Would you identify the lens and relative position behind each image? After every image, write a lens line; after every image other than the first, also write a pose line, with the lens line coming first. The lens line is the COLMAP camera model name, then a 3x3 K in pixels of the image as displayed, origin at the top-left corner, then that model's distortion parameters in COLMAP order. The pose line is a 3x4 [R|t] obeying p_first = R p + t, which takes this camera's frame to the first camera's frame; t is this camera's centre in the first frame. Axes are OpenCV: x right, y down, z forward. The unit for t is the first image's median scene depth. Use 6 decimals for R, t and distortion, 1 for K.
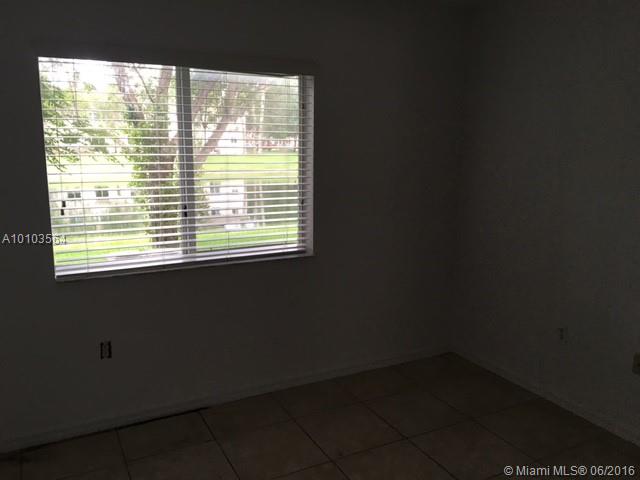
lens RADIAL K [[540.9, 0, 320.0], [0, 540.9, 240.0], [0, 0, 1]] dist [0.098343, -0.176004]
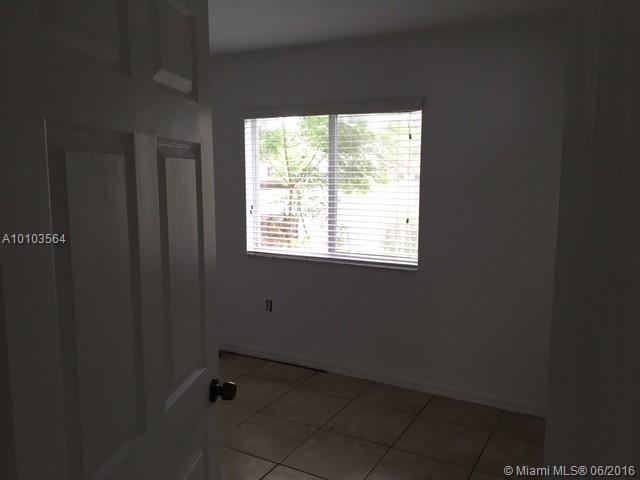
lens RADIAL K [[540.9, 0, 320.0], [0, 540.9, 240.0], [0, 0, 1]] dist [0.098343, -0.176004]
pose [[0.546965, 0.100789, -0.831066, 0.868822], [-0.151689, 0.988226, 0.020014, -0.028411], [0.823298, 0.115117, 0.555813, 0.246418]]
